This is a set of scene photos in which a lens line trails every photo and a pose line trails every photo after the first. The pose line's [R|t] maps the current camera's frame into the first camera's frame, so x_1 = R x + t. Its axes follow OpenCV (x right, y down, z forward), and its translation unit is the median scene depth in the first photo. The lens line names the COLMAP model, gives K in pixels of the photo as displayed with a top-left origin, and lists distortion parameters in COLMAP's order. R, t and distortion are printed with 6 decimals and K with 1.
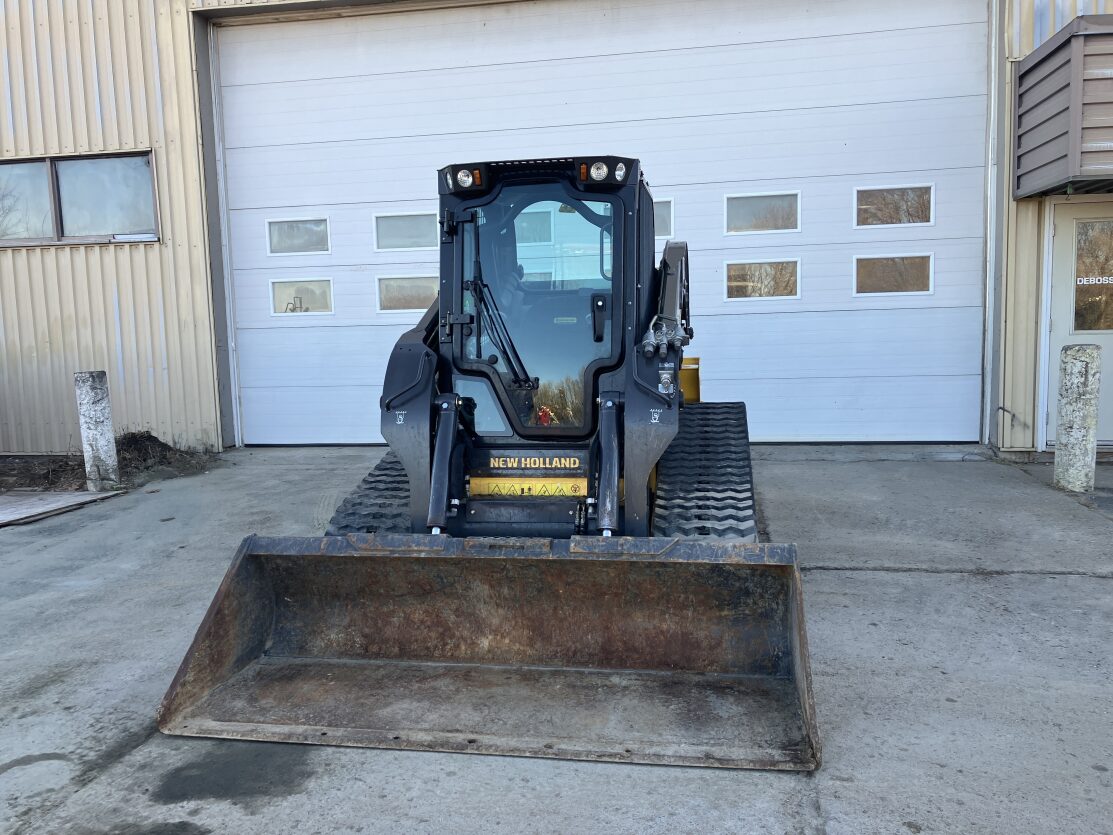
lens RADIAL K [[901.0, 0, 546.7], [0, 901.0, 411.6], [0, 0, 1]] dist [0.059930, -0.050350]
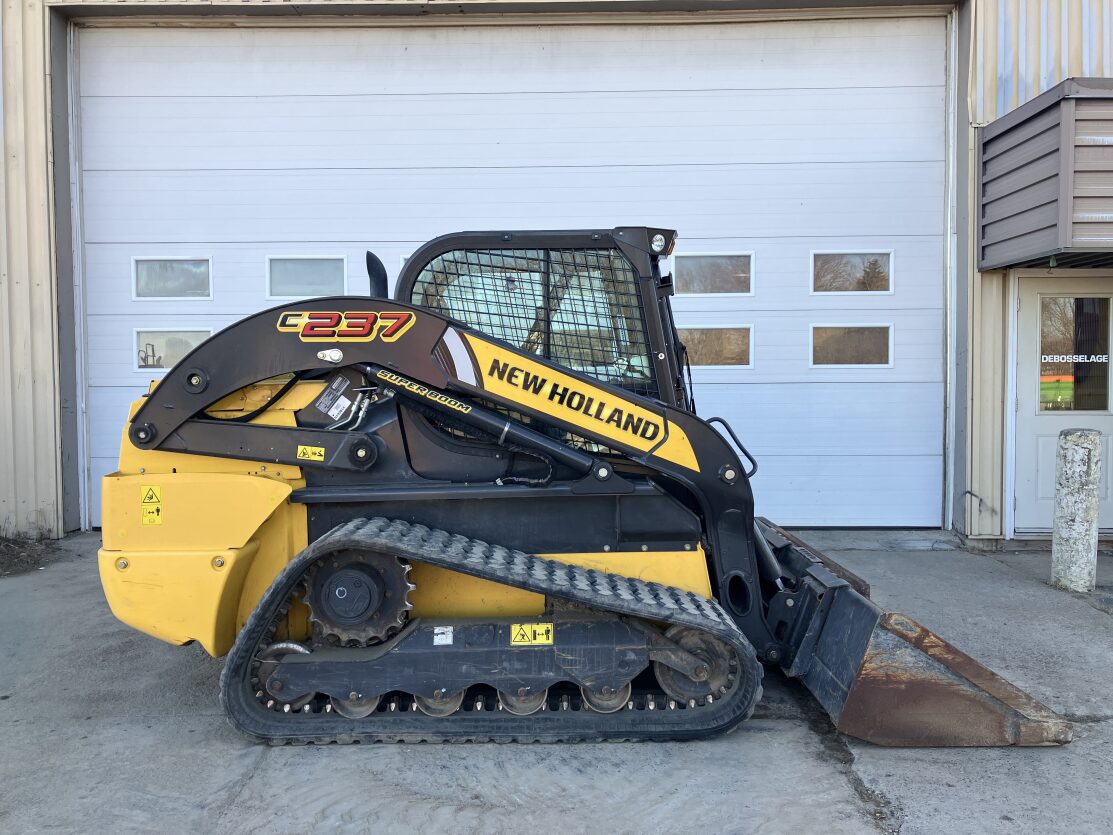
lens RADIAL K [[901.0, 0, 553.1], [0, 901.0, 412.3], [0, 0, 1]] dist [0.059930, -0.050350]
pose [[0.987923, 0.017745, 0.153926, -0.060918], [-0.008205, 0.998018, -0.062398, -0.022728], [-0.154728, 0.060382, 0.986110, 0.141228]]
